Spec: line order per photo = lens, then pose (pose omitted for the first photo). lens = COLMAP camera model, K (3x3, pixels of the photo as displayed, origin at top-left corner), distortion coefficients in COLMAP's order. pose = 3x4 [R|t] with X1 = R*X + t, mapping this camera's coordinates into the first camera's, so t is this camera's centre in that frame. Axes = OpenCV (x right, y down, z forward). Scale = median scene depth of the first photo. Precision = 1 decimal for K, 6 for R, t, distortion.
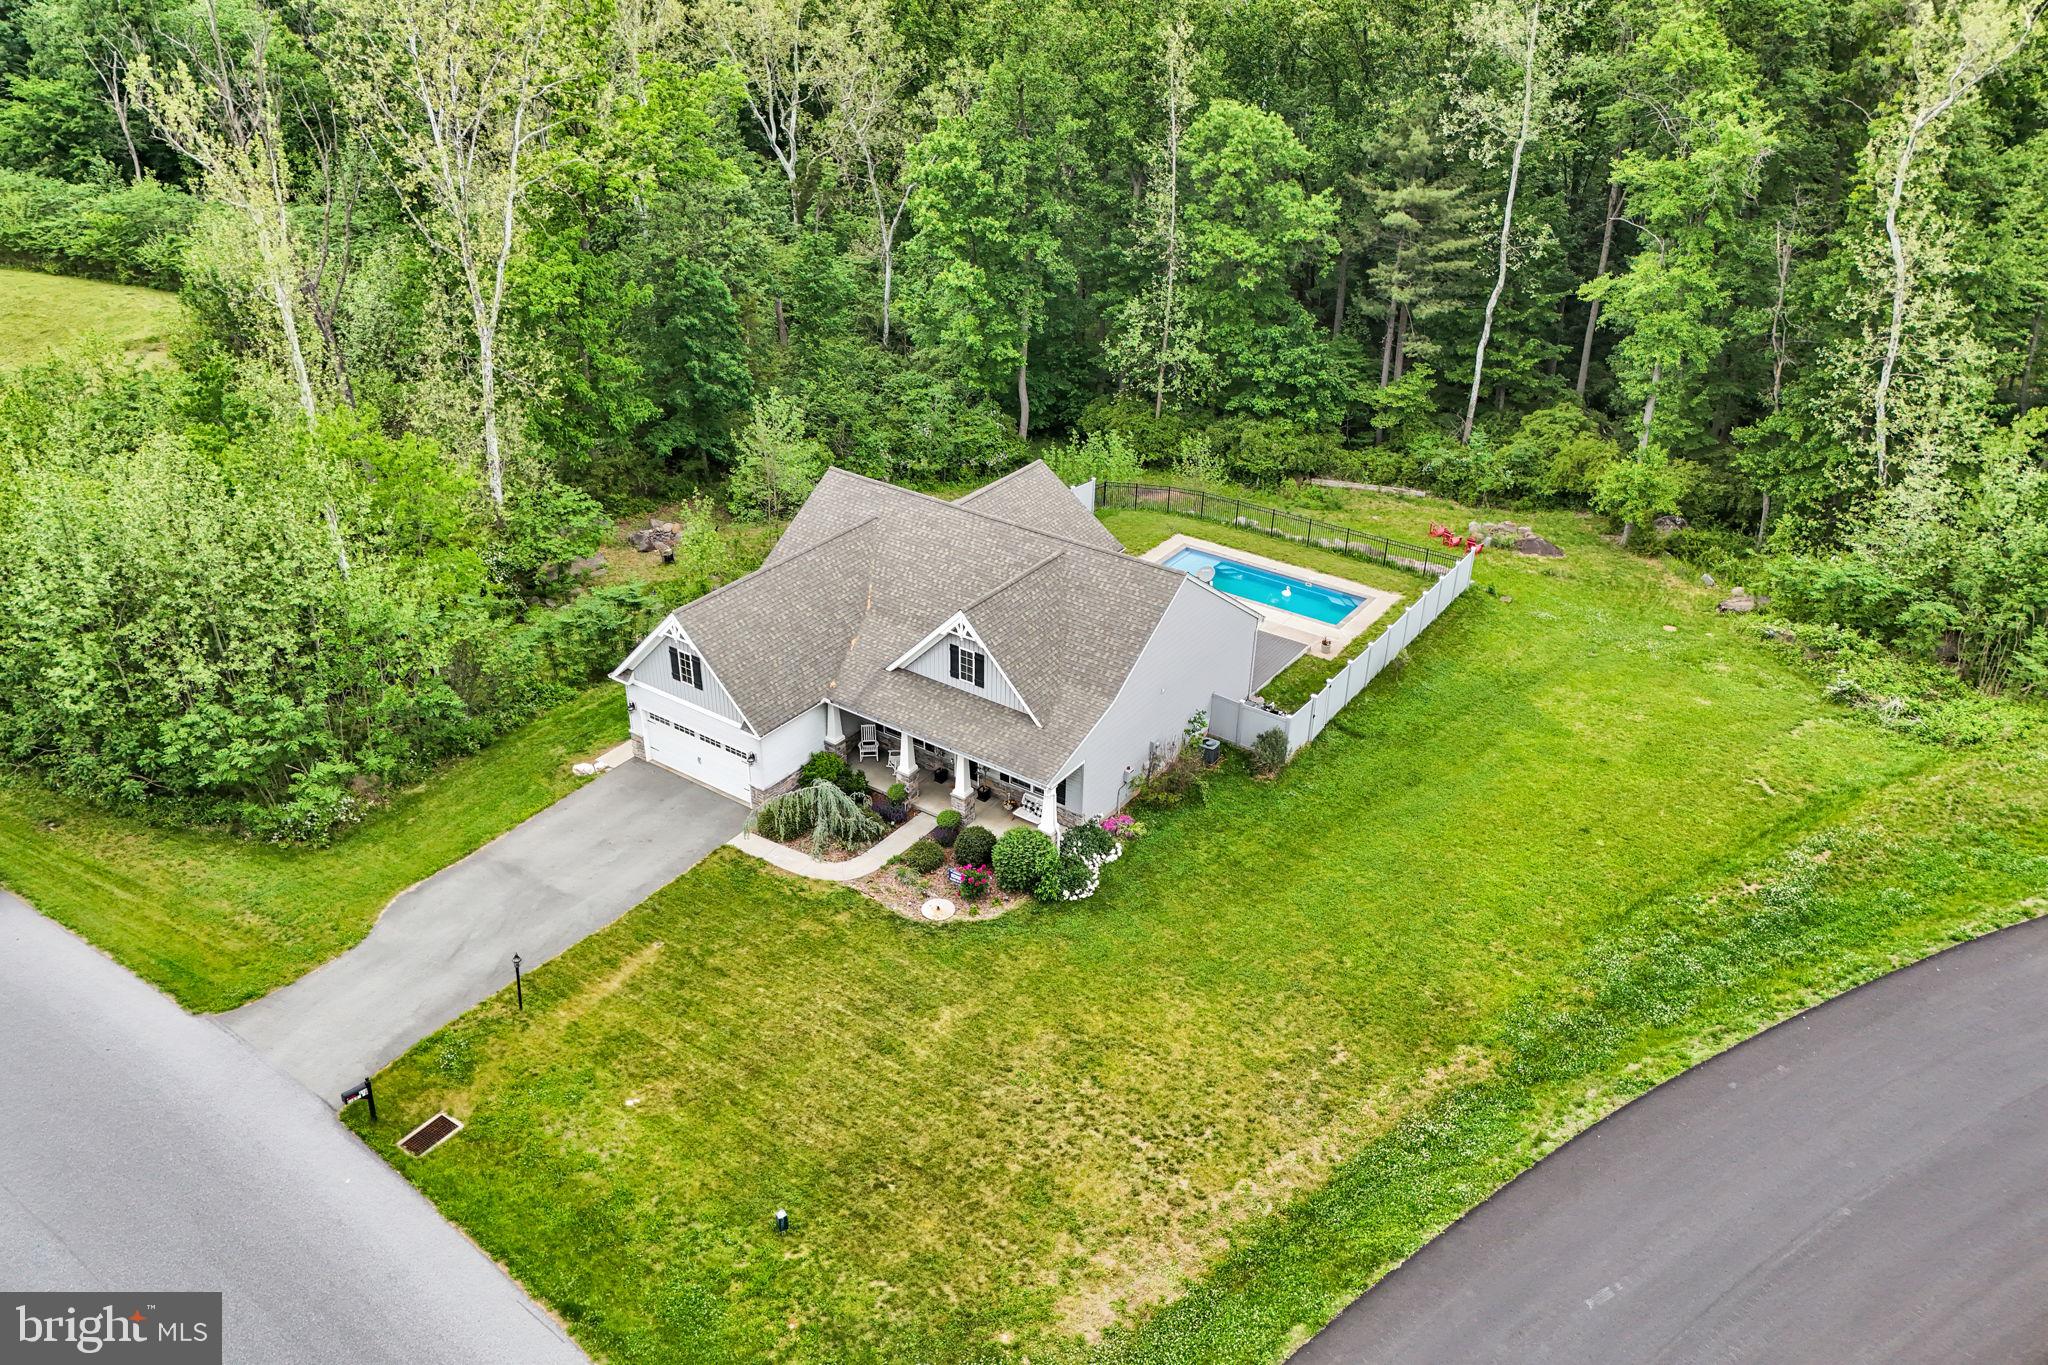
lens RADIAL K [[1506.6, 0, 1013.1], [0, 1506.6, 671.8], [0, 0, 1]] dist [0.073929, -0.059260]
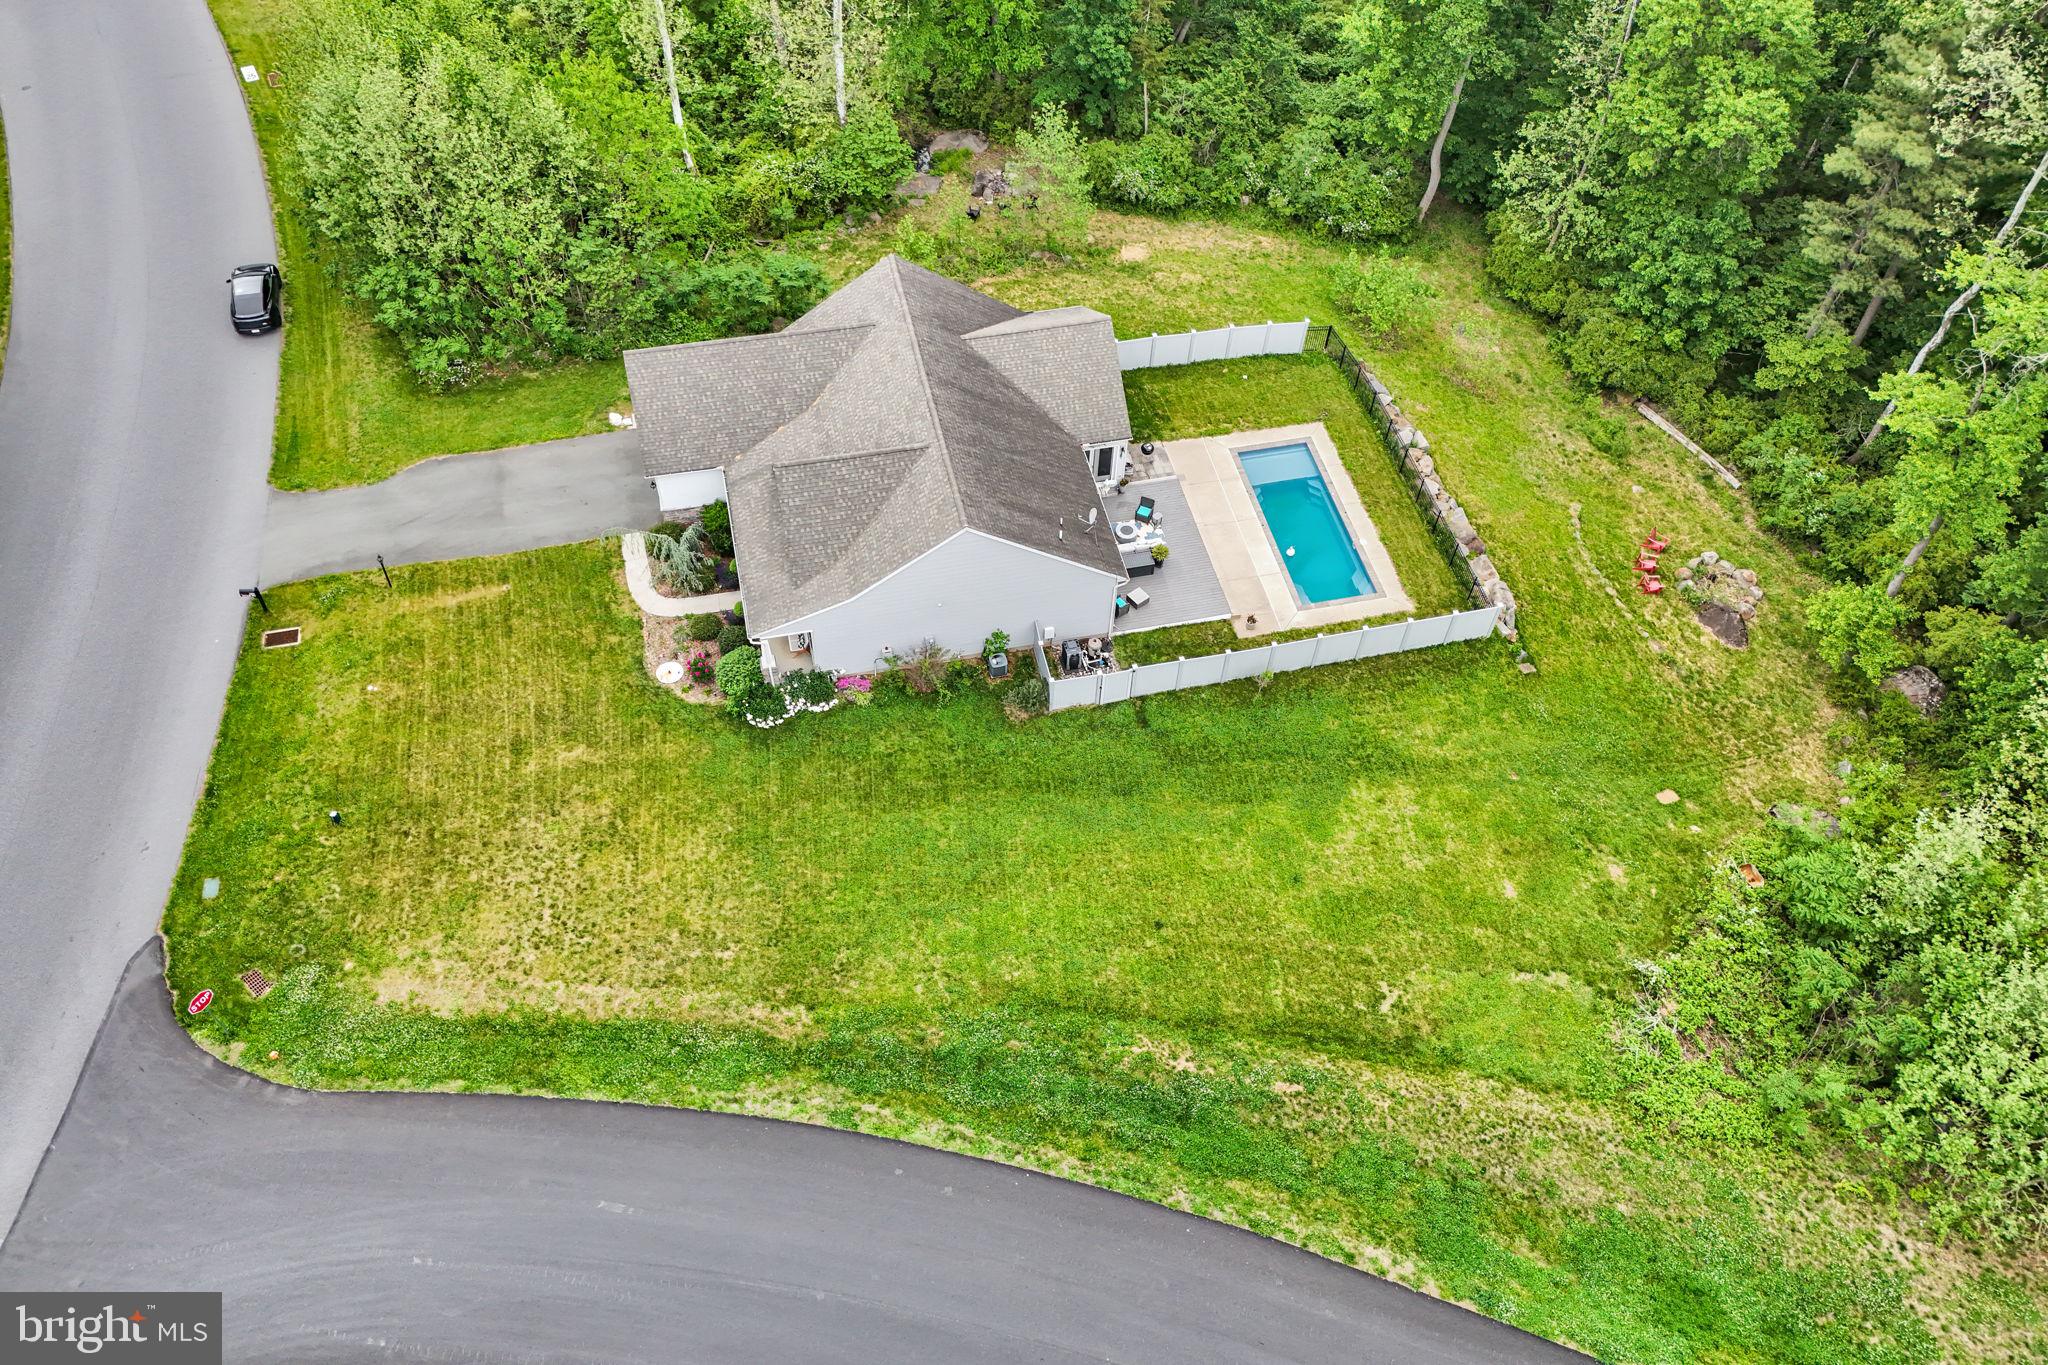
lens RADIAL K [[1506.6, 0, 1014.3], [0, 1506.6, 667.6], [0, 0, 1]] dist [0.073929, -0.059260]
pose [[0.741941, 0.529068, -0.411838, 0.641299], [-0.333658, 0.824152, 0.457651, -0.489393], [0.581546, -0.202137, 0.788001, 0.158696]]
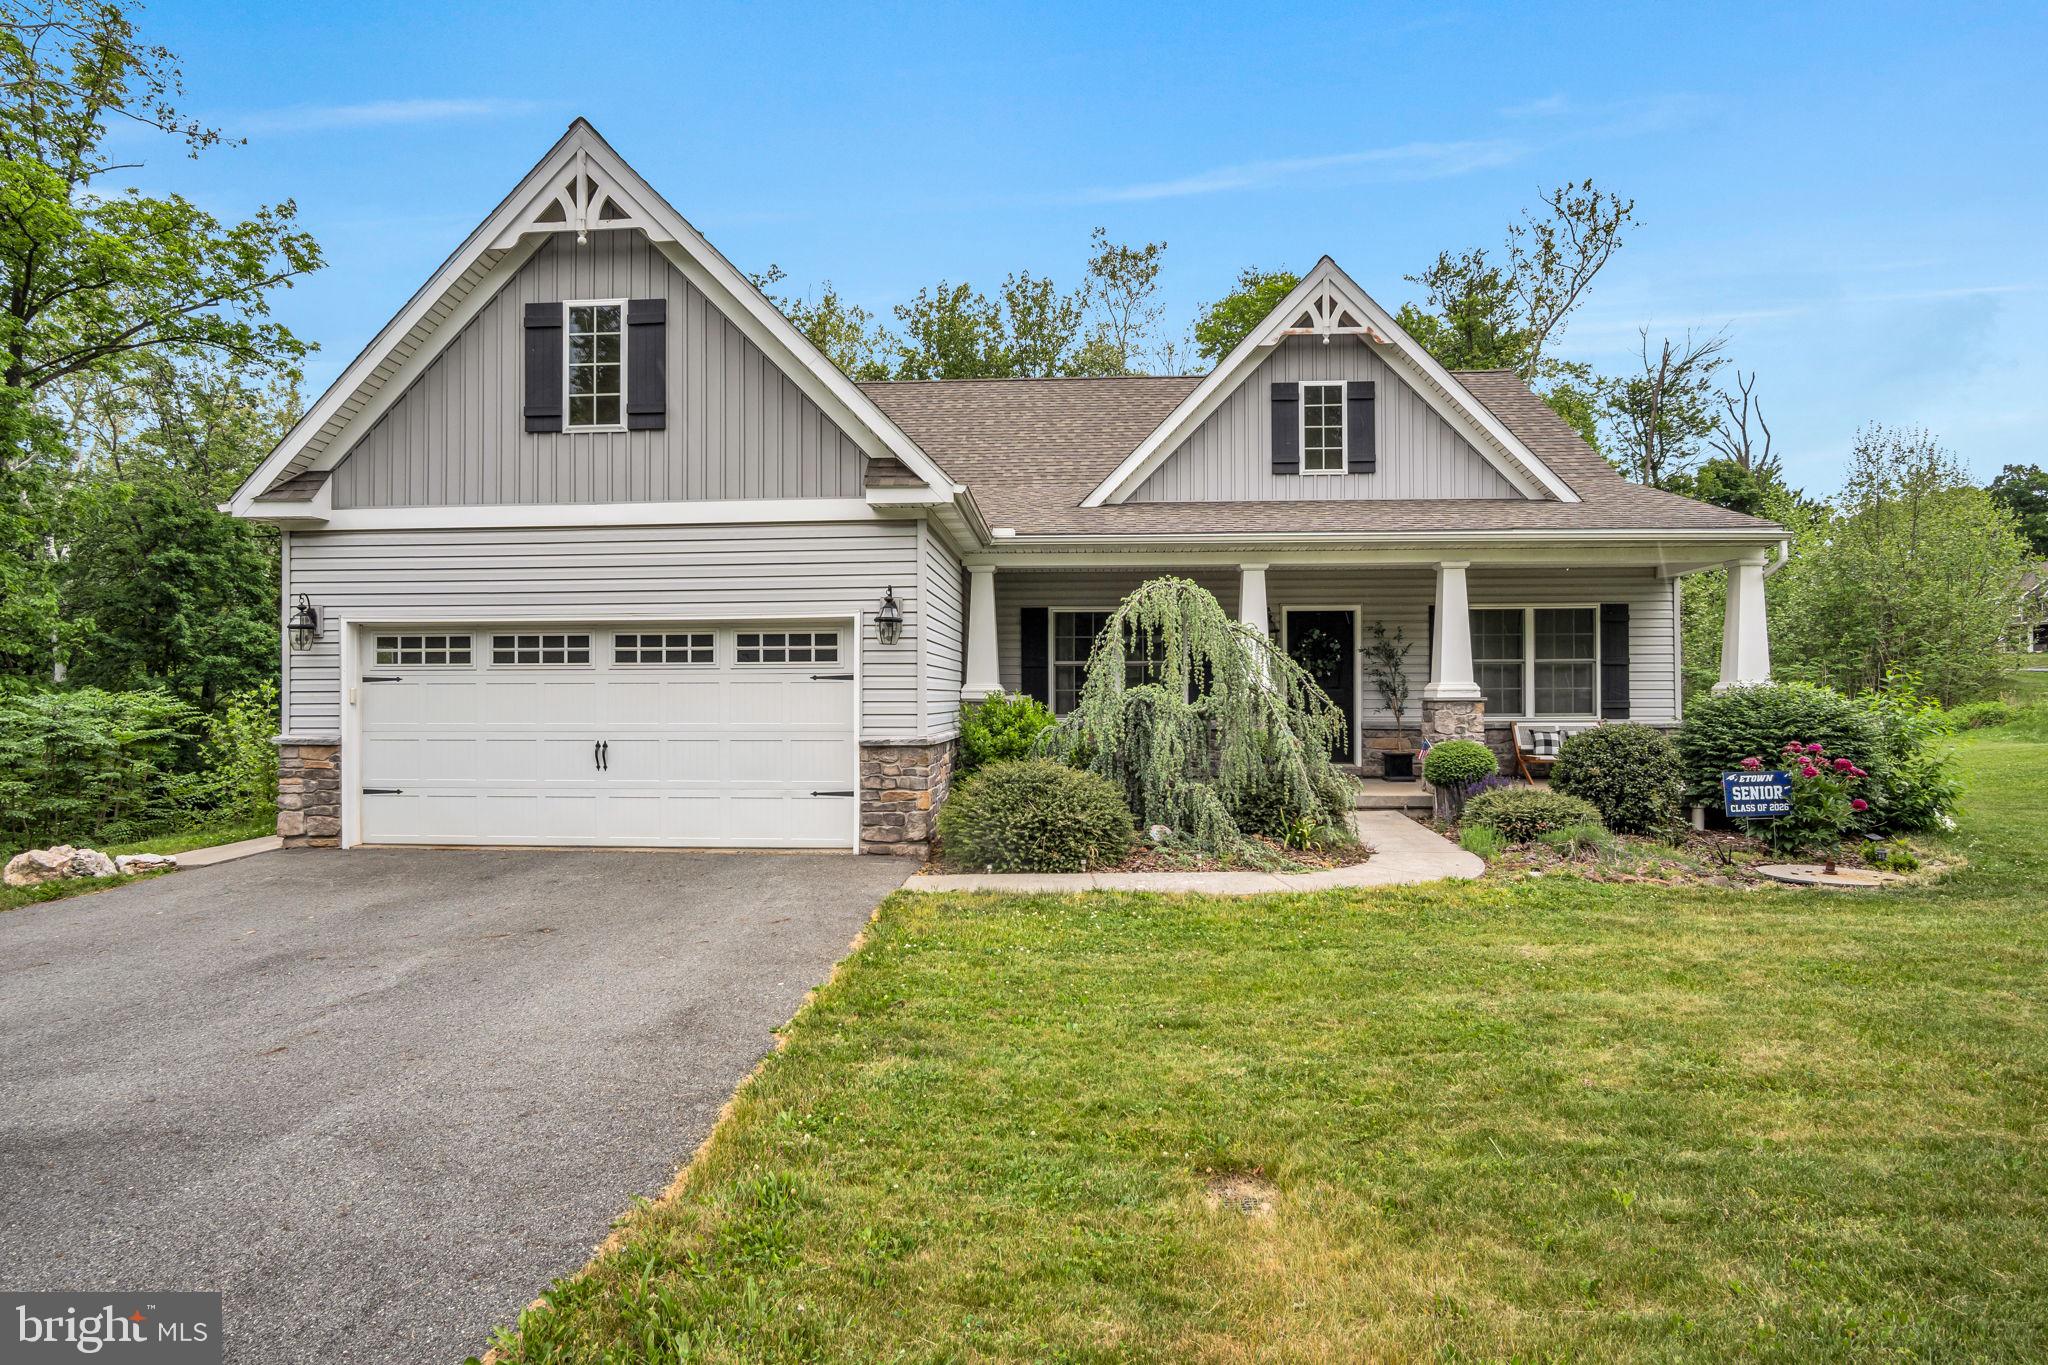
lens RADIAL K [[1123.7, 0, 1003.7], [0, 1123.7, 697.2], [0, 0, 1]] dist [-0.040230, 0.011950]
pose [[0.852254, -0.013203, 0.522962, -0.264008], [0.264543, 0.873316, -0.409068, 0.160744], [-0.451310, 0.486975, 0.747779, 0.844694]]
